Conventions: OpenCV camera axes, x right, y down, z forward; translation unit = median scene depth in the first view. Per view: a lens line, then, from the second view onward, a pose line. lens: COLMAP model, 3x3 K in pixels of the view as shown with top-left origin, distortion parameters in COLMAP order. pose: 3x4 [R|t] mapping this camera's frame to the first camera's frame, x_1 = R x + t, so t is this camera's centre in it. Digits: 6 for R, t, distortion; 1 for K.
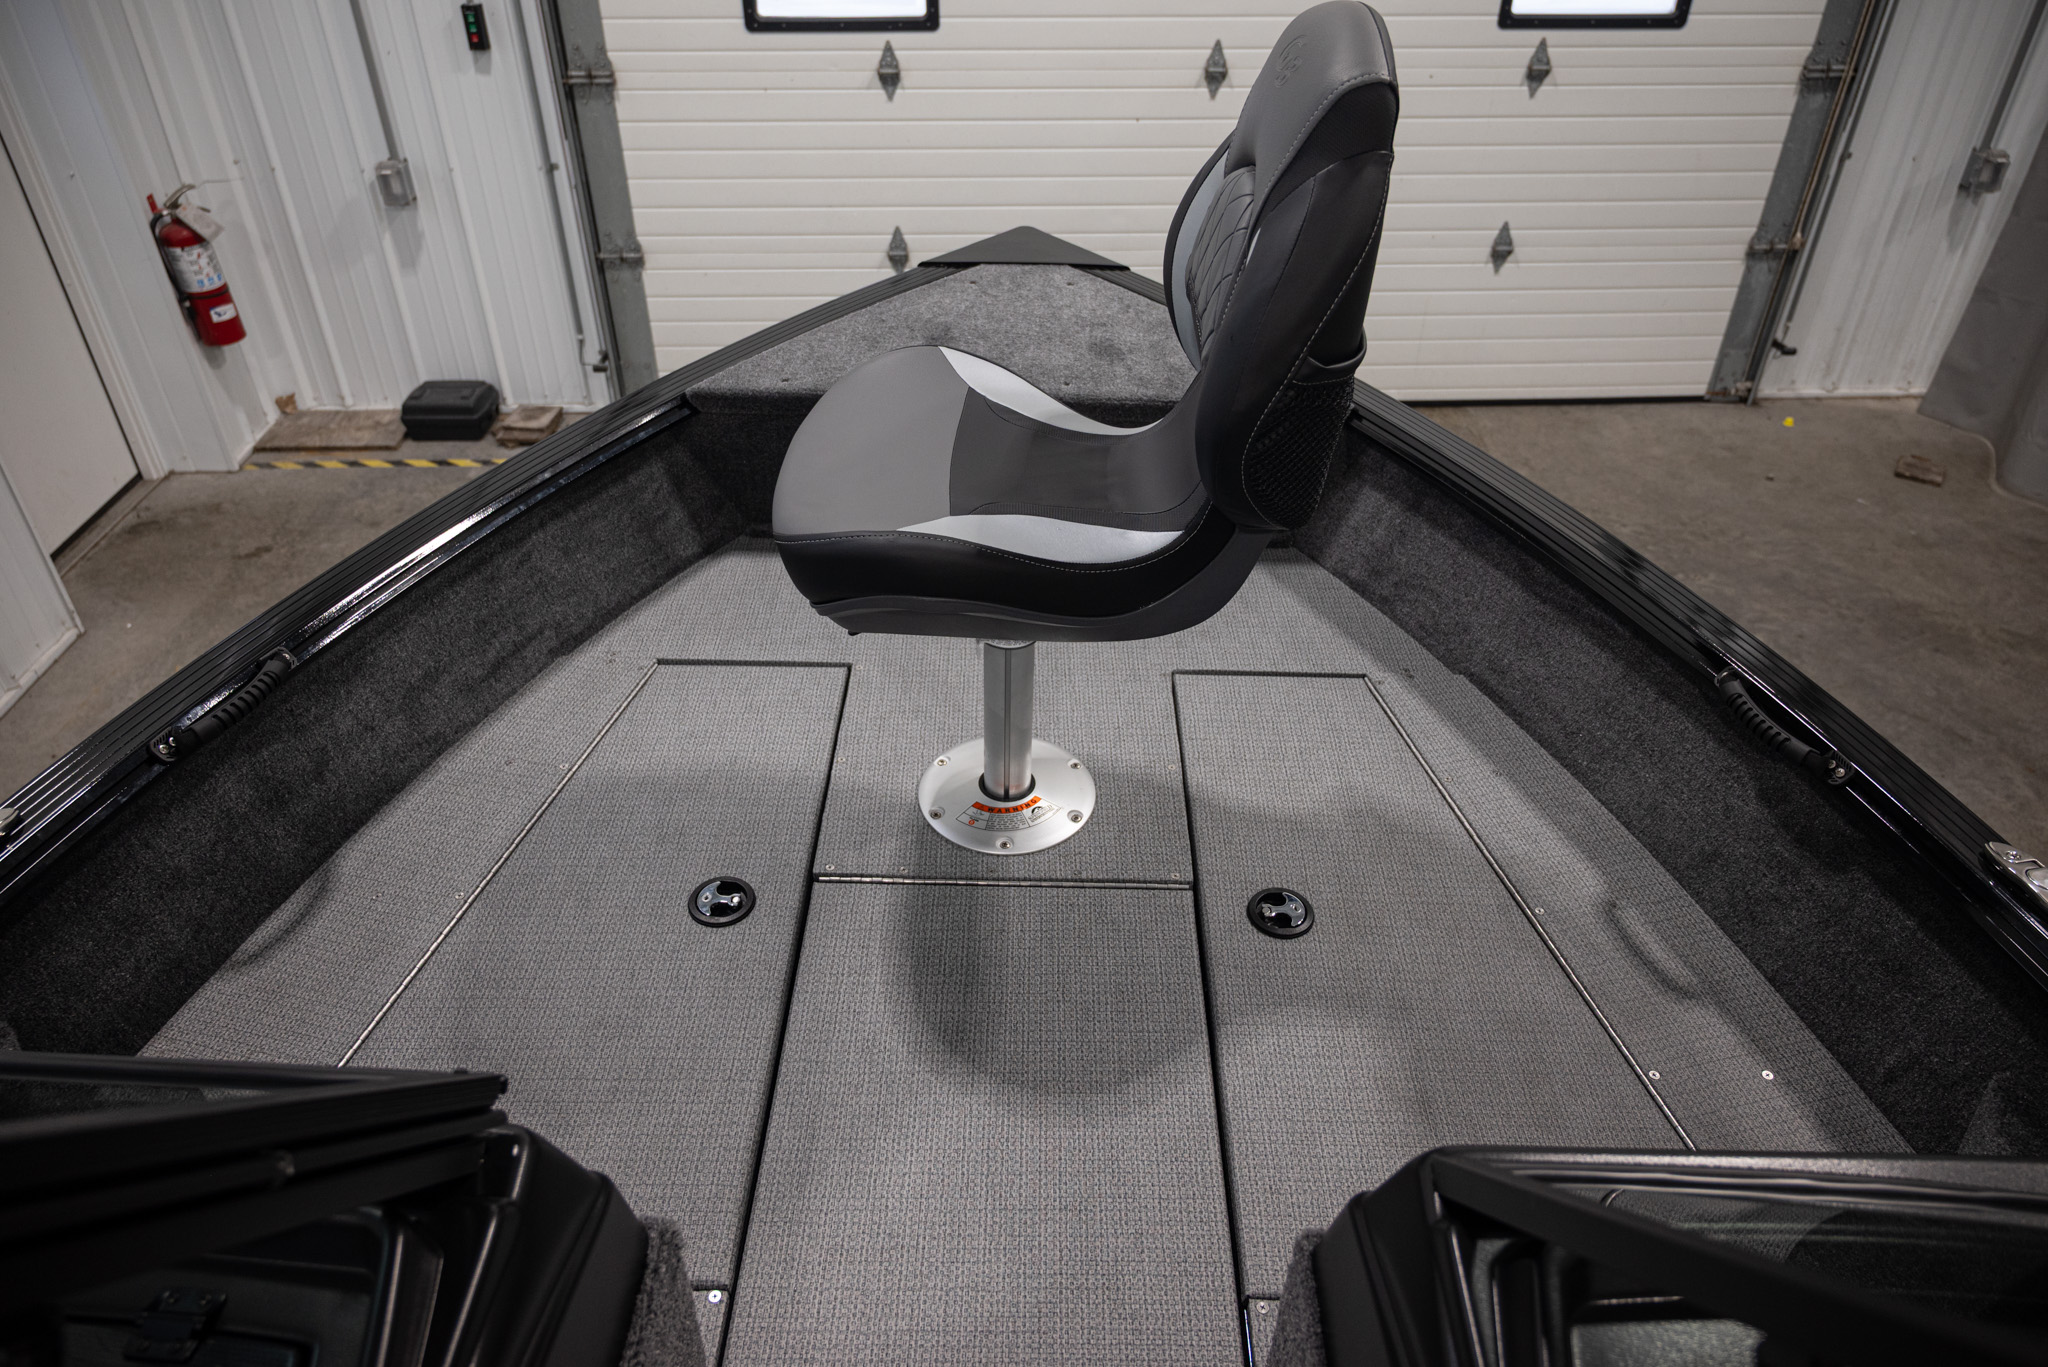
lens RADIAL K [[1349.7, 0, 1011.7], [0, 1349.7, 668.0], [0, 0, 1]] dist [-0.004732, -0.001156]
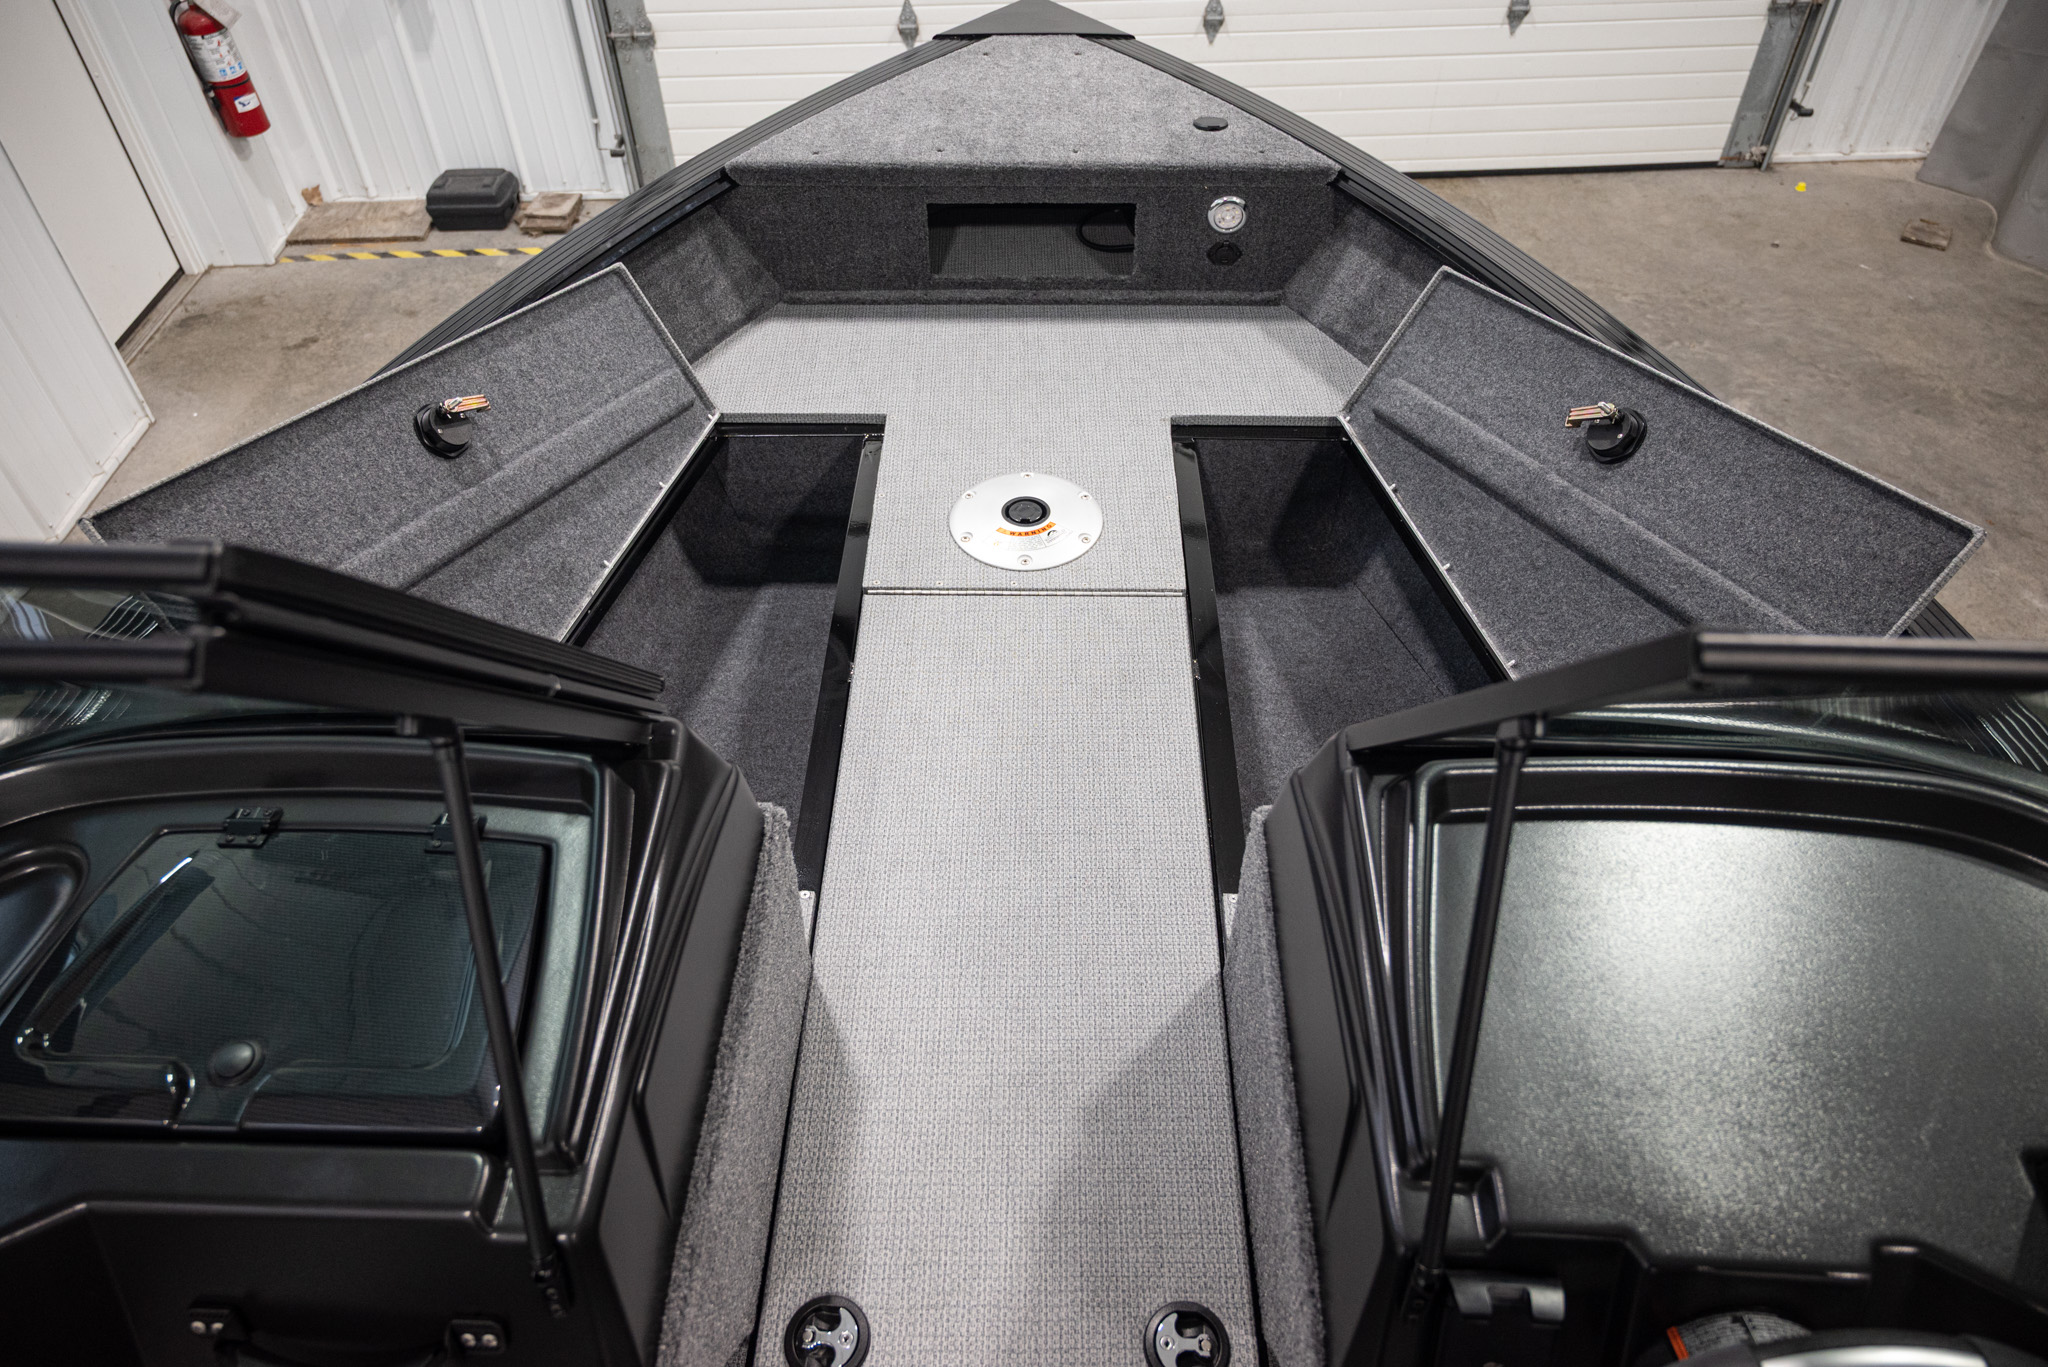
lens RADIAL K [[1349.7, 0, 1005.5], [0, 1349.7, 683.9], [0, 0, 1]] dist [-0.004732, -0.001156]
pose [[0.999764, -0.012121, -0.018043, -0.000463], [0.014798, 0.987559, 0.156549, 0.019039], [0.015921, -0.156779, 0.987505, -0.063250]]
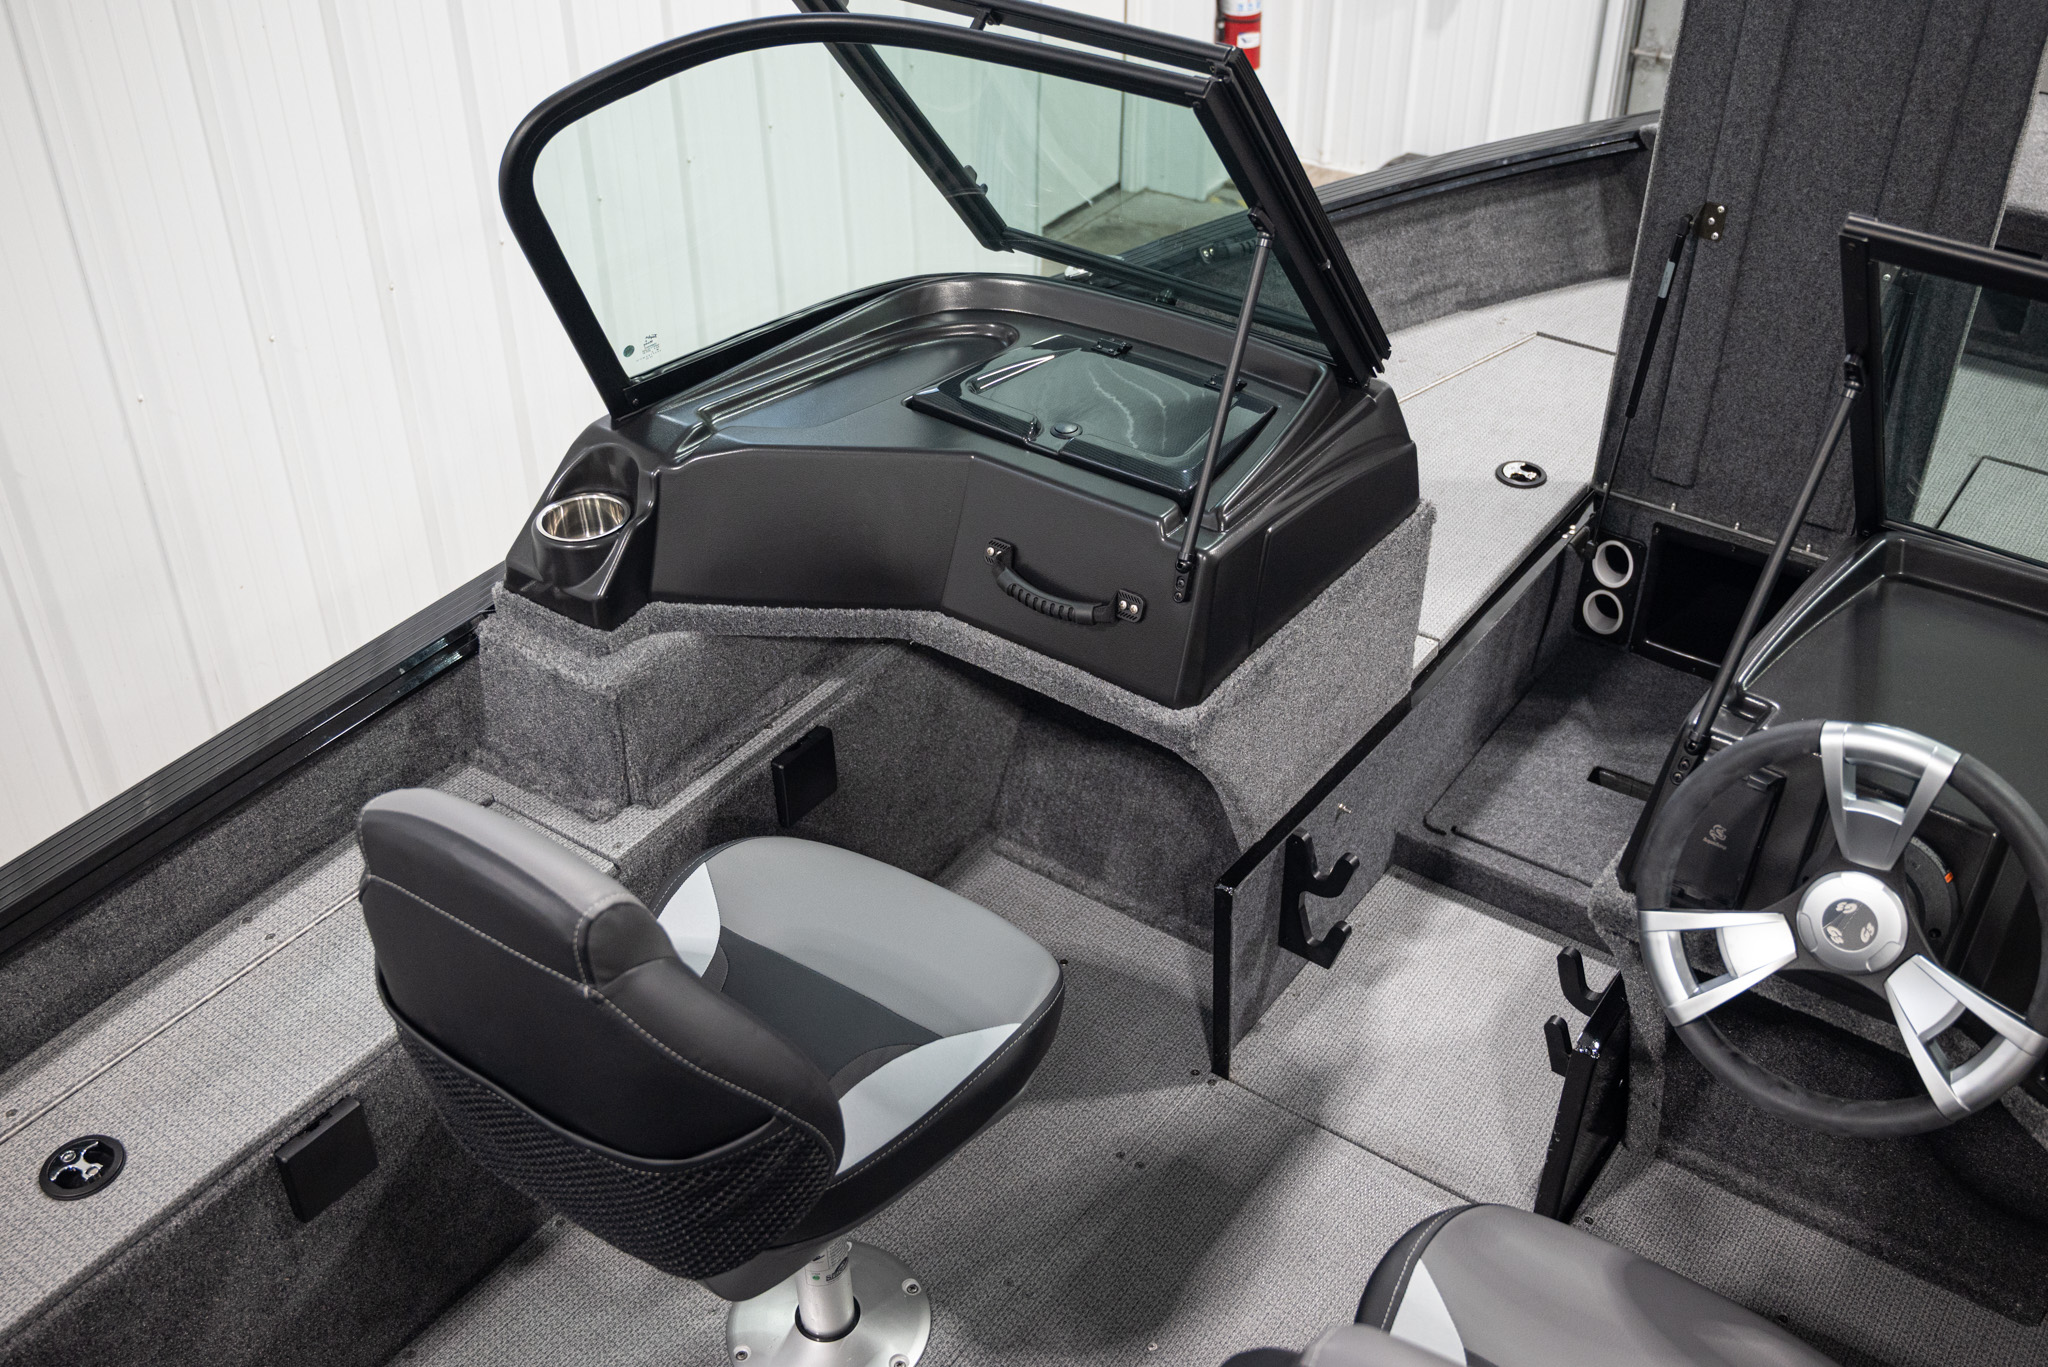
lens RADIAL K [[1986.8, 0, 1040.4], [0, 1986.8, 681.2], [0, 0, 1]] dist [0.003945, 0.000000]
pose [[0.821766, 0.317242, -0.473348, 0.135259], [-0.325994, 0.943058, 0.066098, 0.137434], [0.467364, 0.099991, 0.878392, -0.318446]]
